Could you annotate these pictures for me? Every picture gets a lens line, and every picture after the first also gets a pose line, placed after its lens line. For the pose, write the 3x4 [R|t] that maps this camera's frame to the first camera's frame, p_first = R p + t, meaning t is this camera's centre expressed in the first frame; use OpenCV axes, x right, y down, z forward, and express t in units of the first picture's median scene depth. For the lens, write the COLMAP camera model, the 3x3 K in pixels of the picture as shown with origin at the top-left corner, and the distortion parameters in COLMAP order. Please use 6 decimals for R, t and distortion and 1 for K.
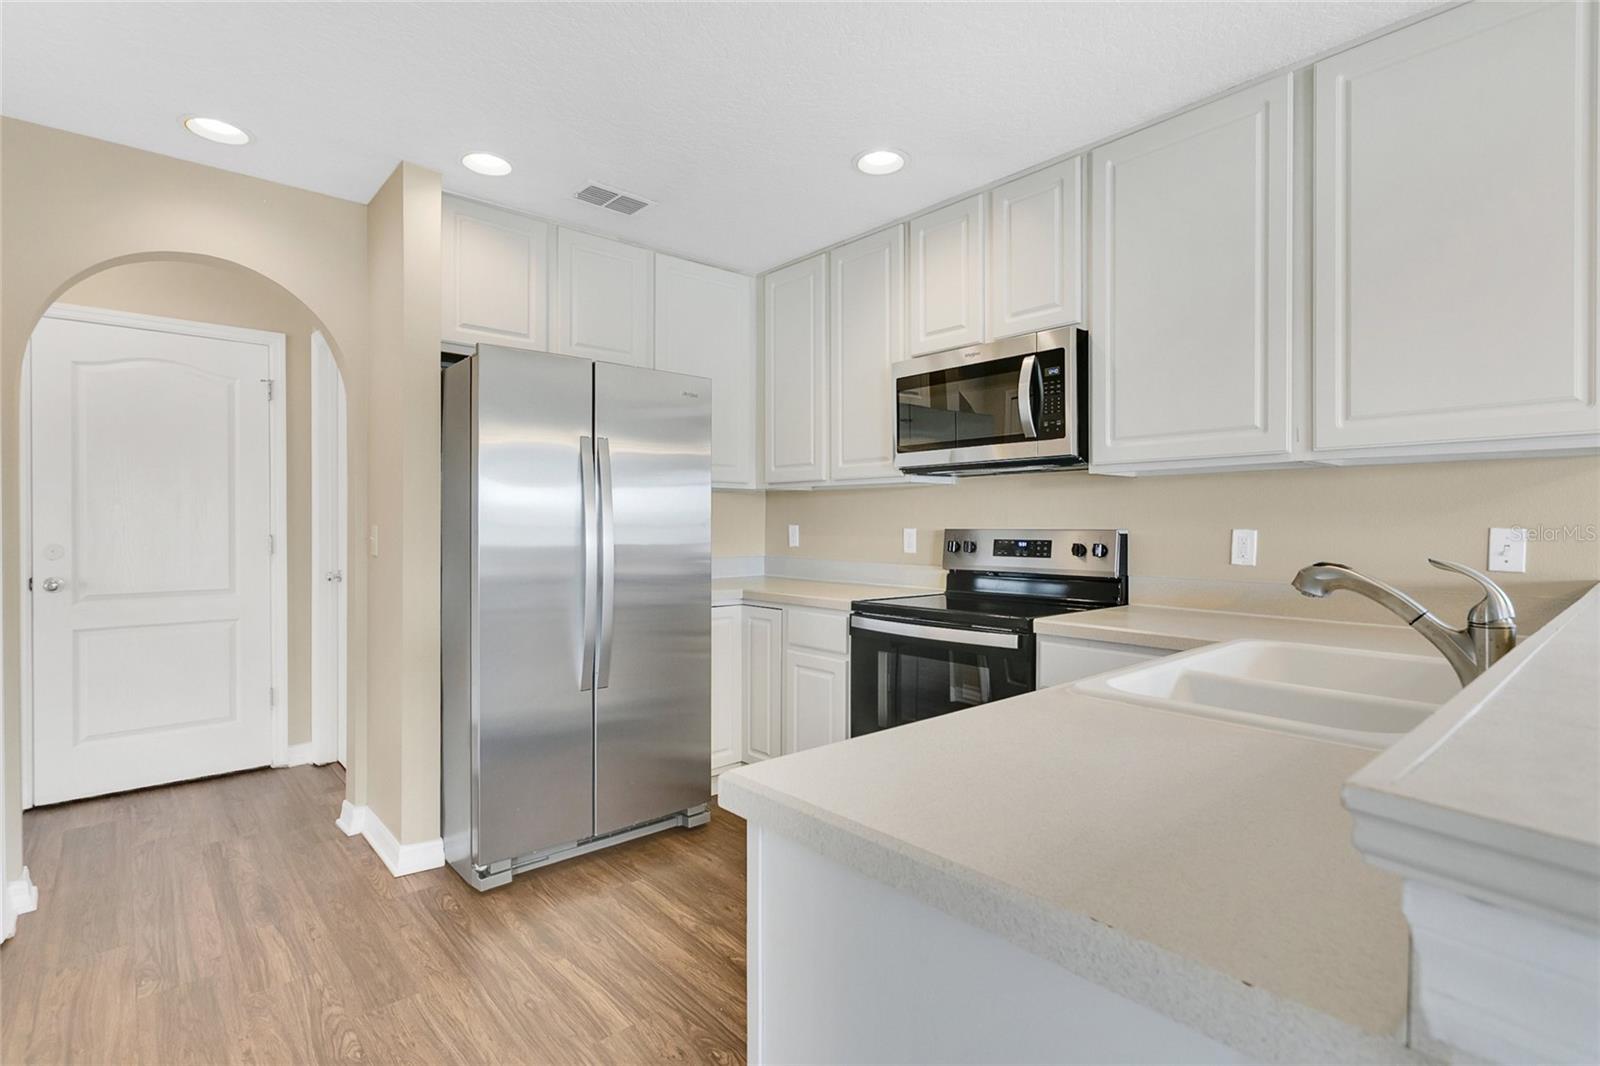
lens RADIAL K [[791.1, 0, 801.4], [0, 791.1, 527.1], [0, 0, 1]] dist [-0.001277, 0.000257]
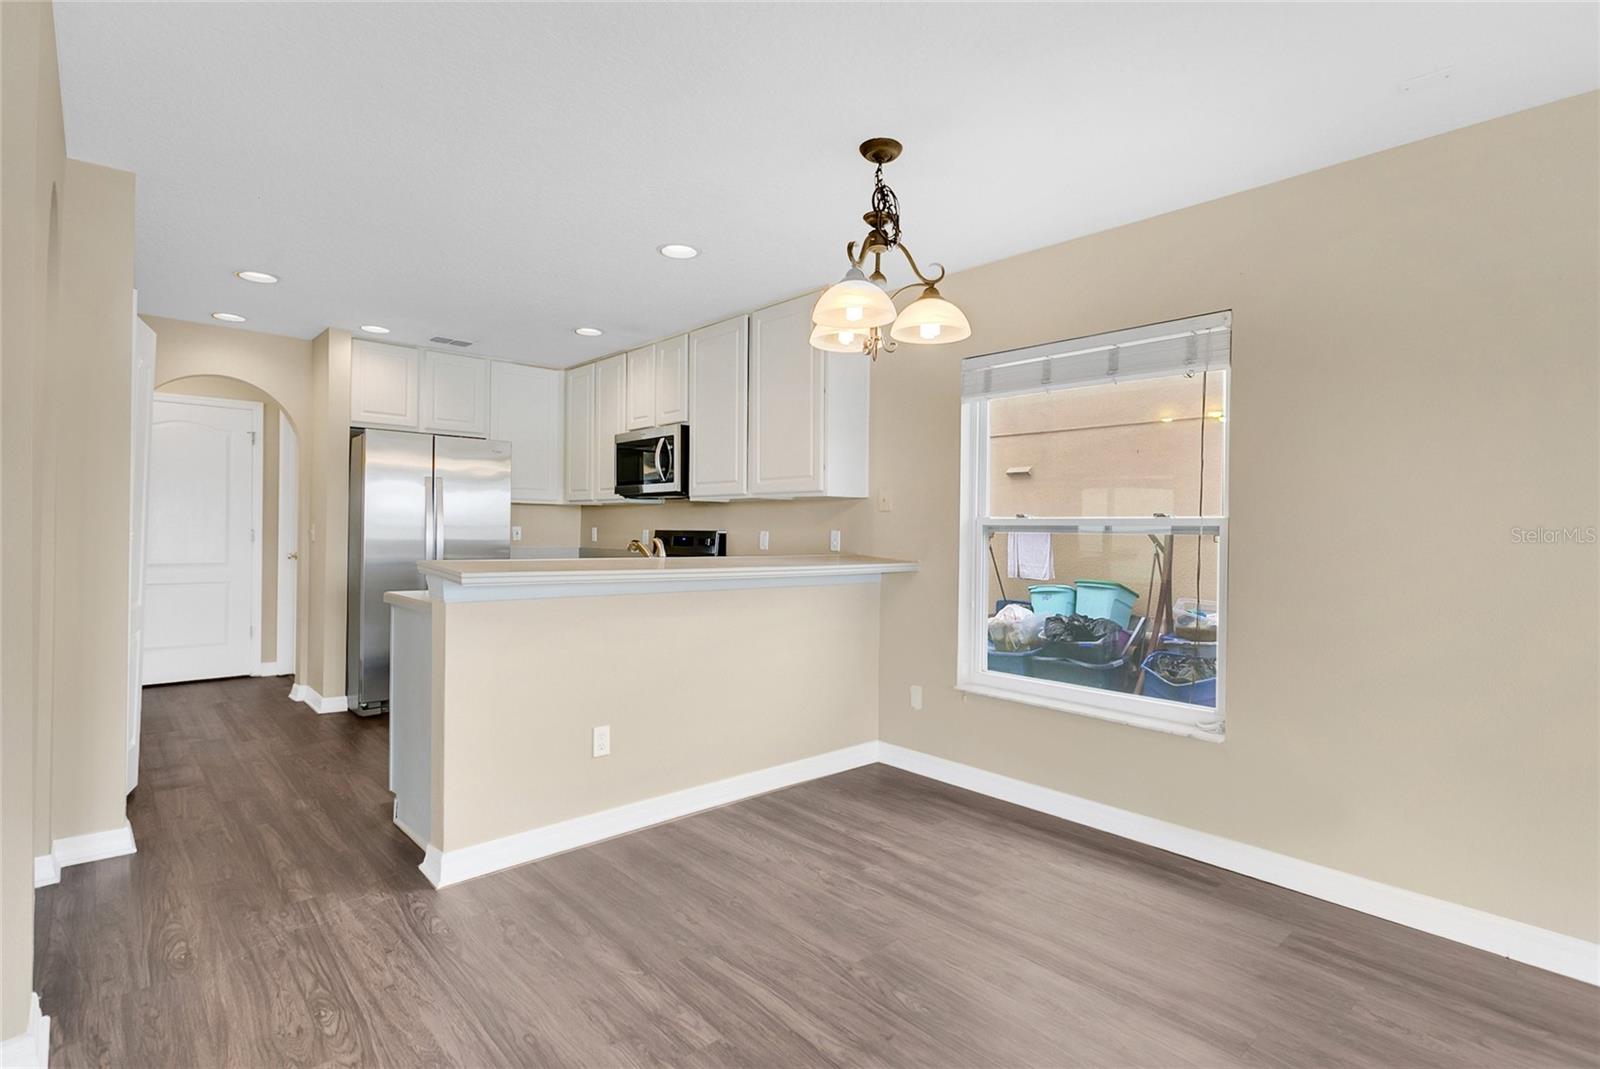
lens RADIAL K [[791.1, 0, 801.4], [0, 791.1, 528.6], [0, 0, 1]] dist [-0.001277, 0.000257]
pose [[0.999694, 0.011817, 0.021751, 0.557831], [-0.011716, 0.999920, -0.004764, 0.004124], [-0.021805, 0.004508, 0.999752, -0.858968]]
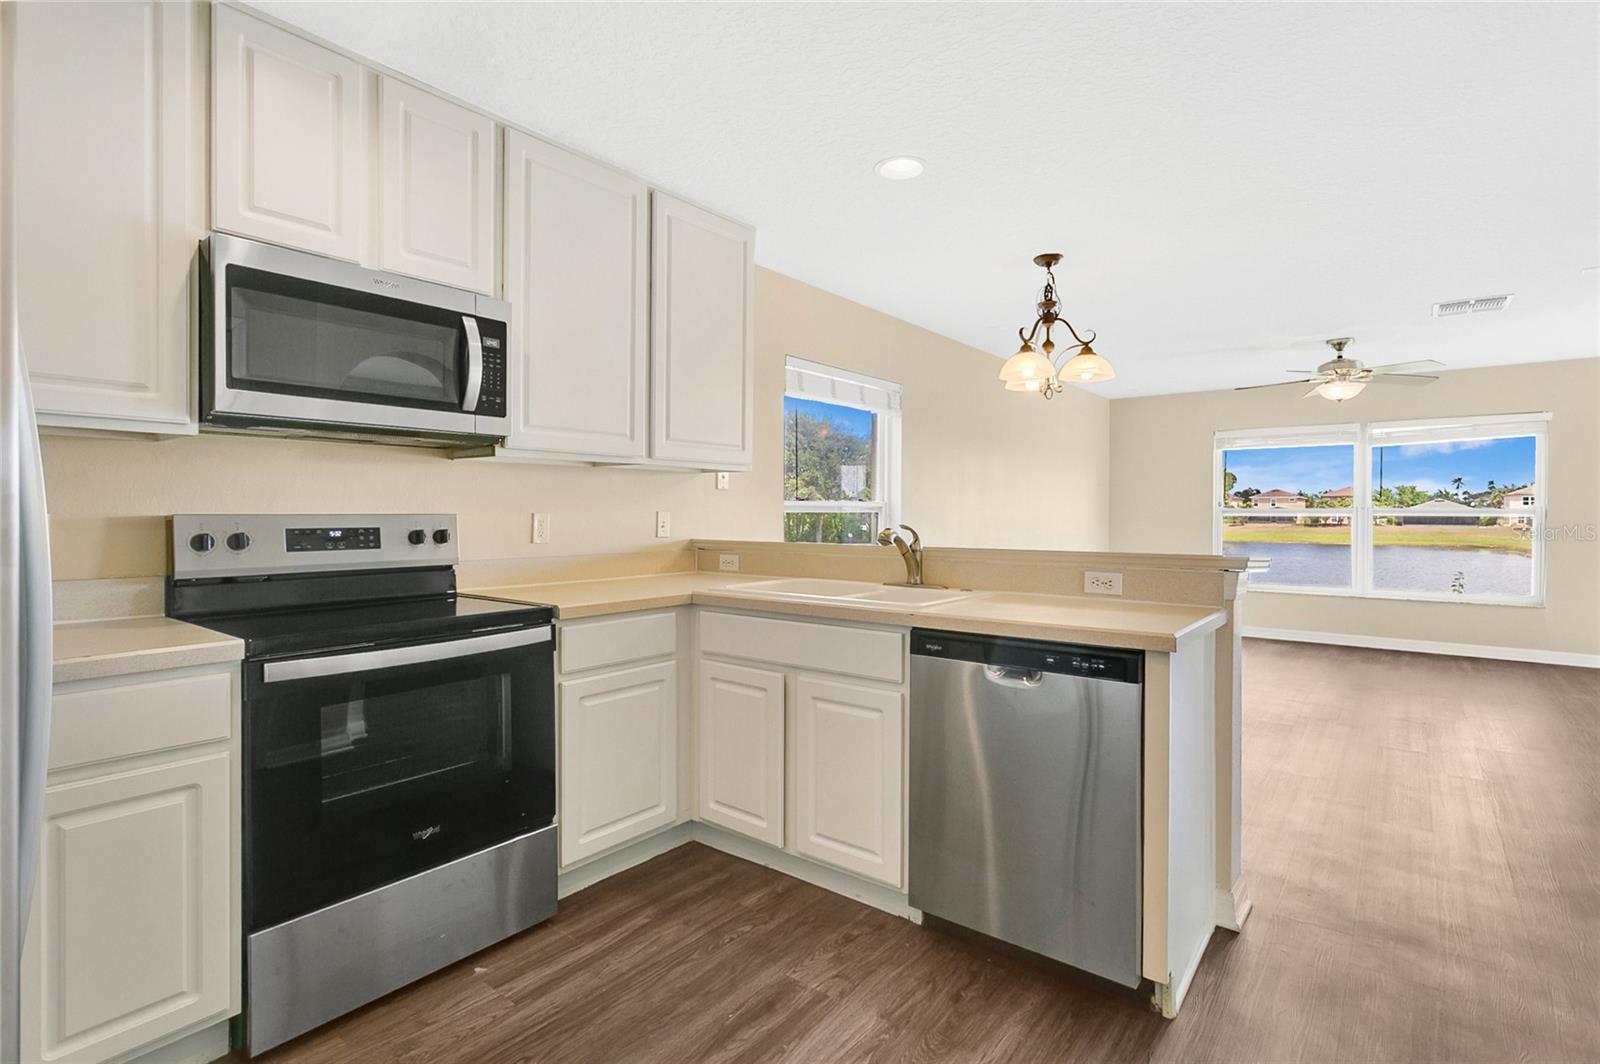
lens RADIAL K [[791.1, 0, 801.4], [0, 791.1, 526.1], [0, 0, 1]] dist [-0.001277, 0.000257]
pose [[-0.214845, -0.020997, 0.976422, -0.542222], [-0.000162, 0.999770, 0.021463, -0.002211], [-0.976648, 0.004454, -0.214799, 0.687135]]
